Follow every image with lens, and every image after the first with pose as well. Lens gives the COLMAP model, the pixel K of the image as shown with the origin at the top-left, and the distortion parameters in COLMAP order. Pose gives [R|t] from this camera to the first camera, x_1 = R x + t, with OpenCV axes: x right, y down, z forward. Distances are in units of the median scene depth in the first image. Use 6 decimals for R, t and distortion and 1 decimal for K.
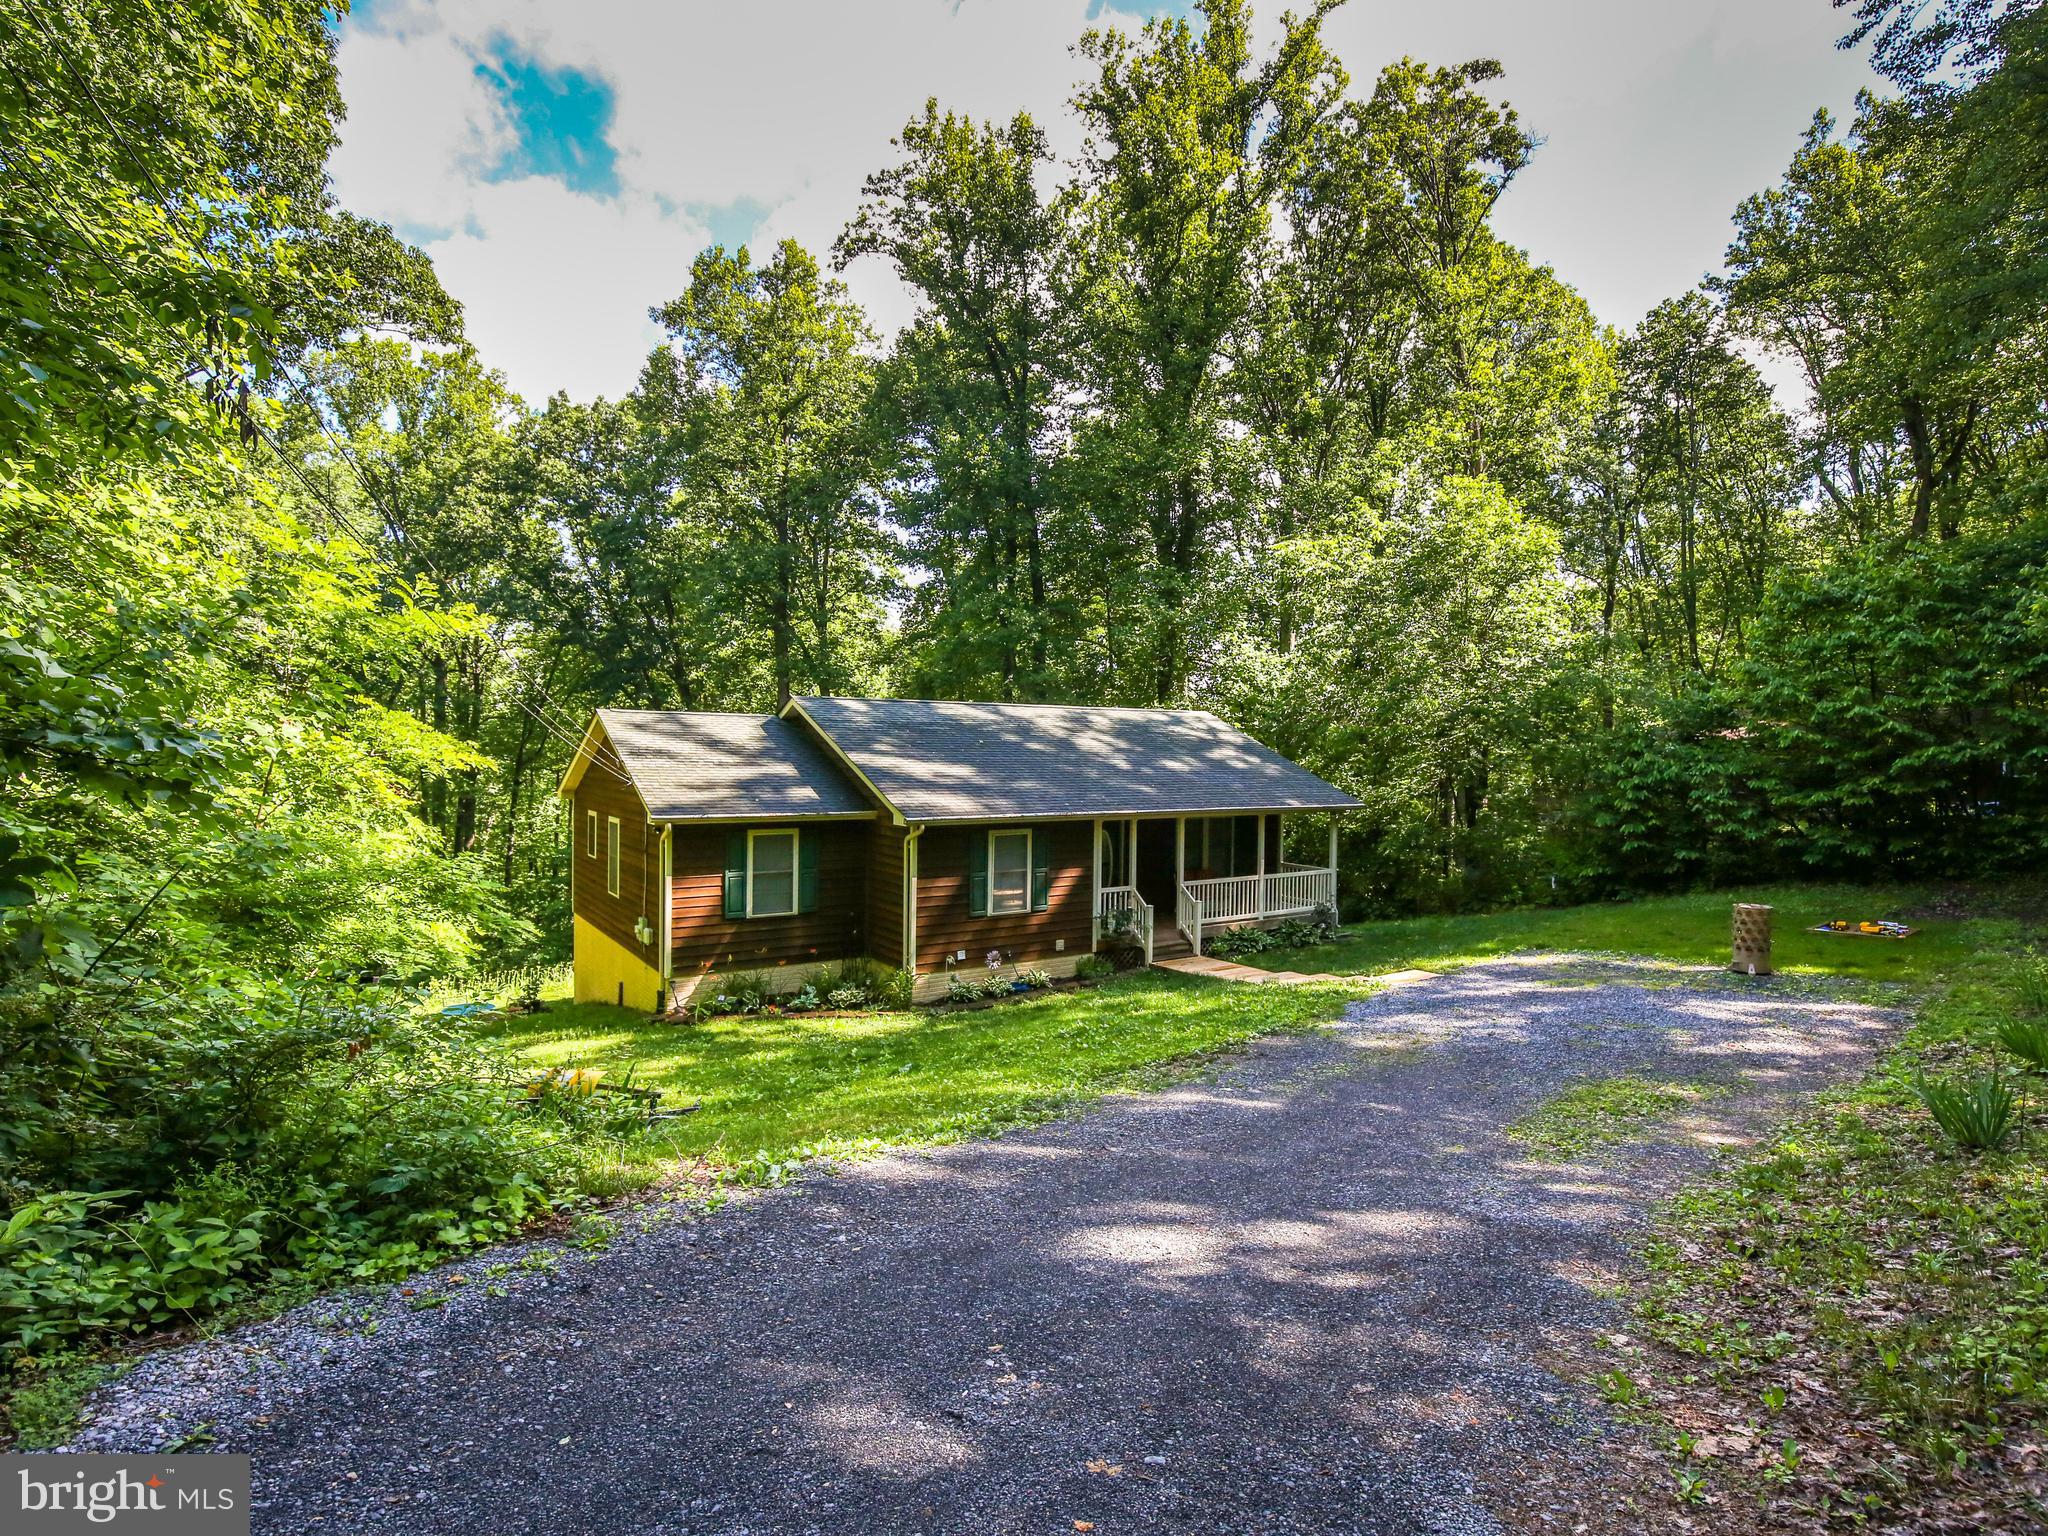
lens RADIAL K [[930.0, 0, 1024.0], [0, 930.0, 768.0], [0, 0, 1]] dist [-0.001421, -0.000077]
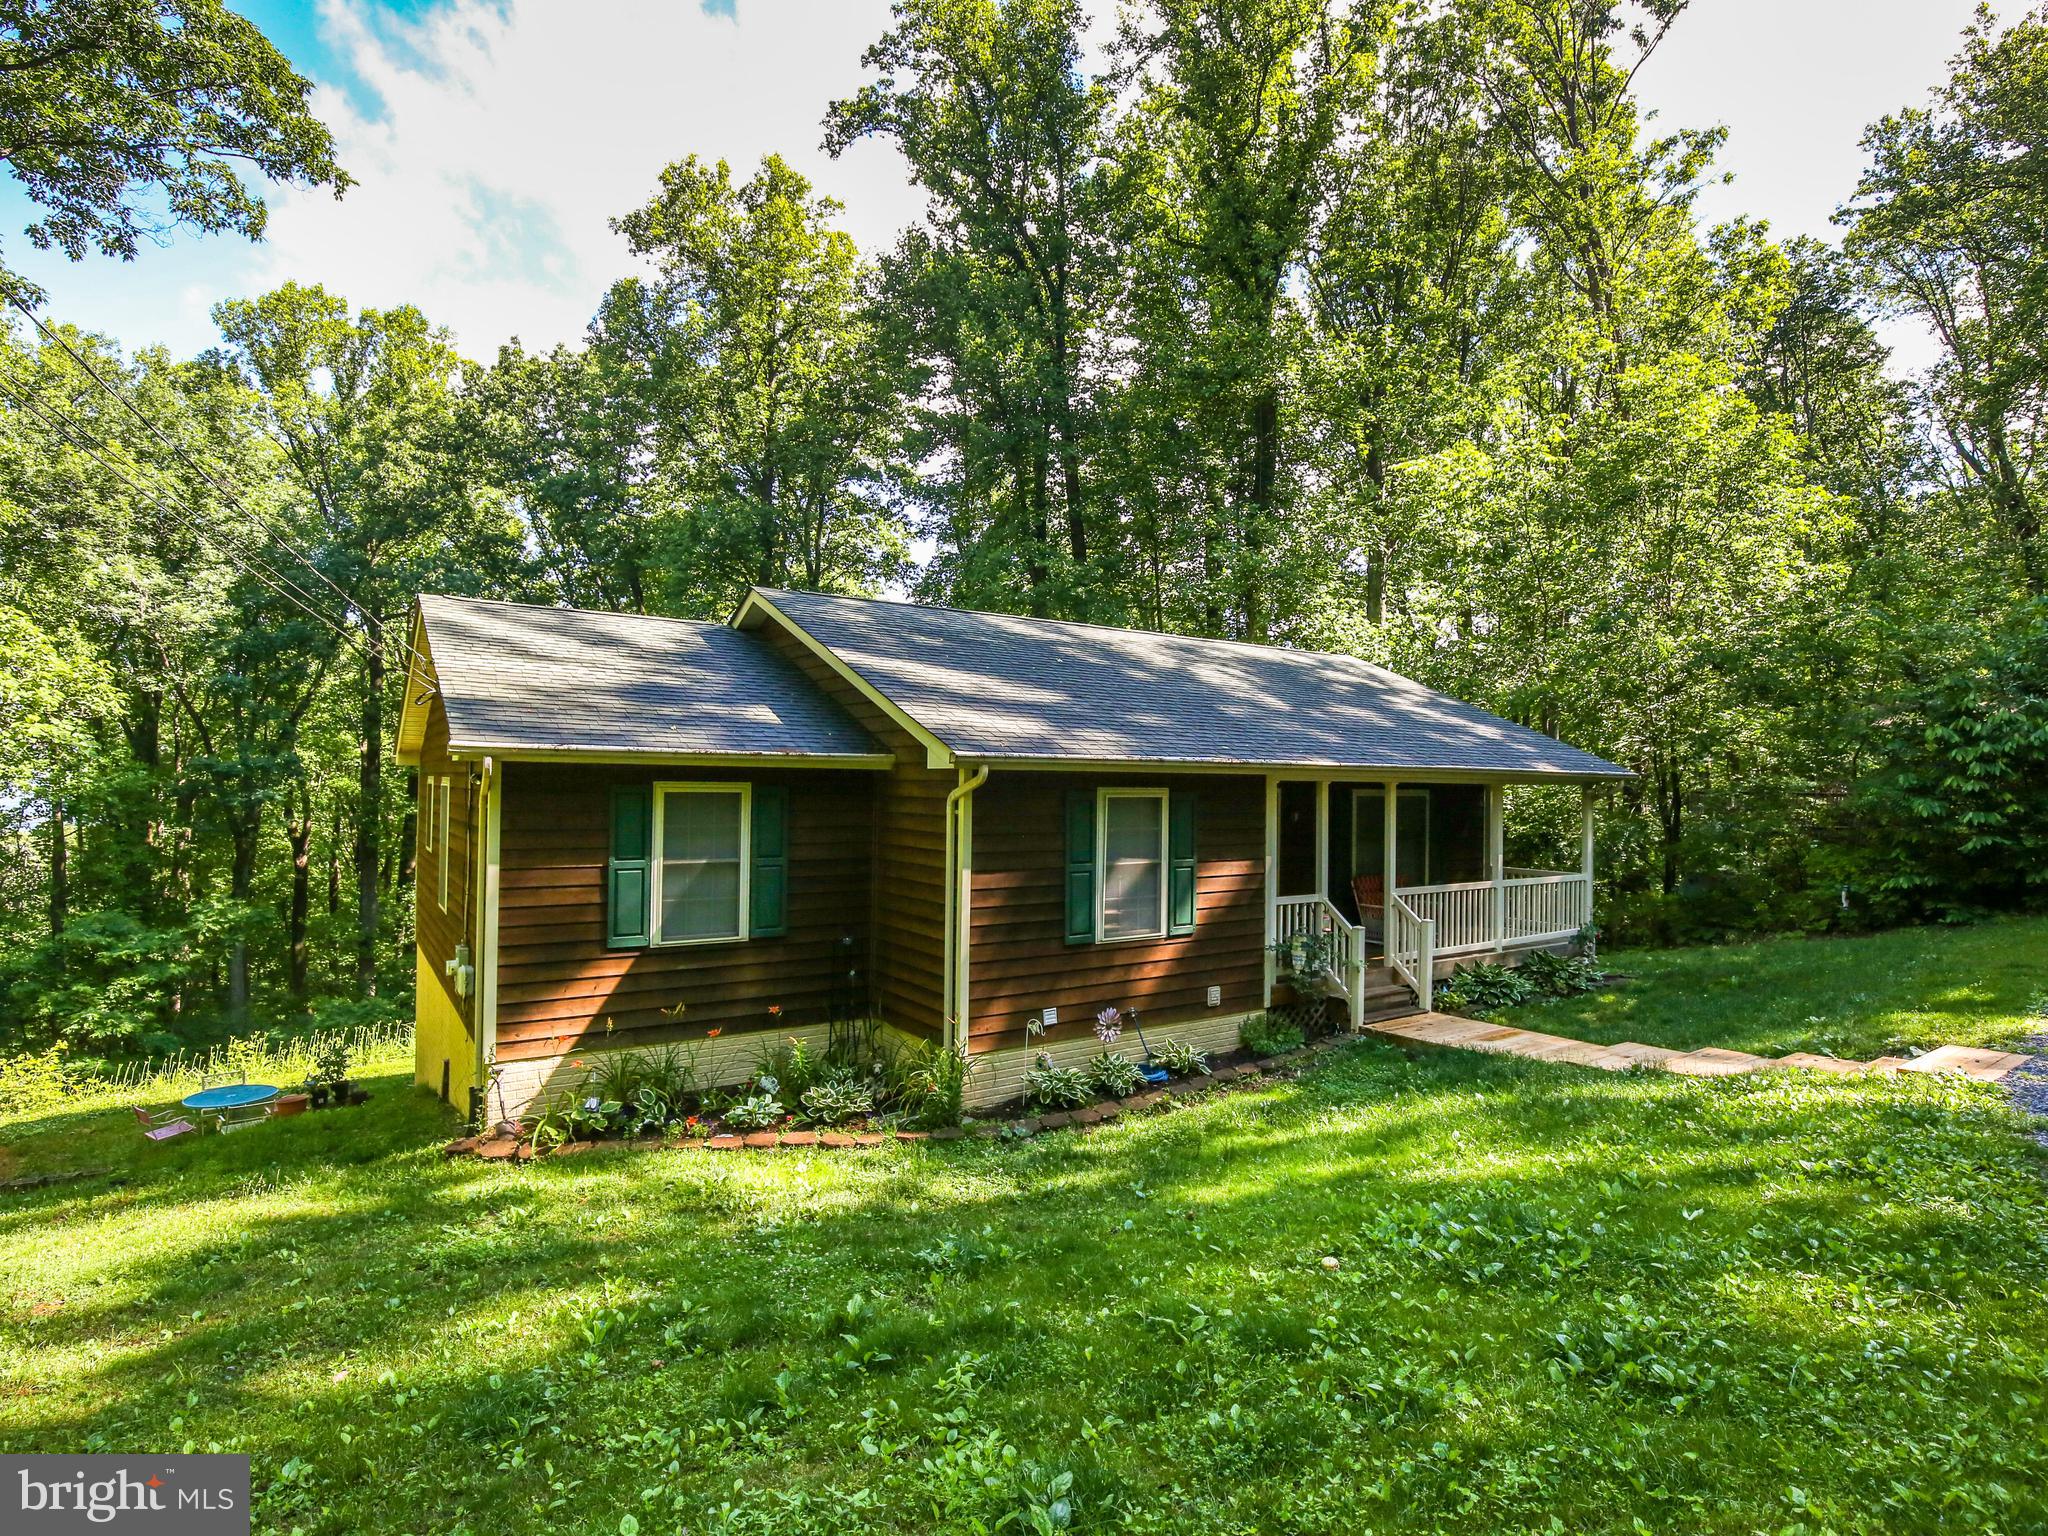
lens RADIAL K [[1024.7, 0, 1024.0], [0, 1024.7, 768.0], [0, 0, 1]] dist [-0.013153, -0.000052]
pose [[0.999918, -0.001221, -0.012775, -0.062793], [0.000991, 0.999838, -0.017952, 0.057136], [0.012794, 0.017938, 0.999757, 0.339405]]
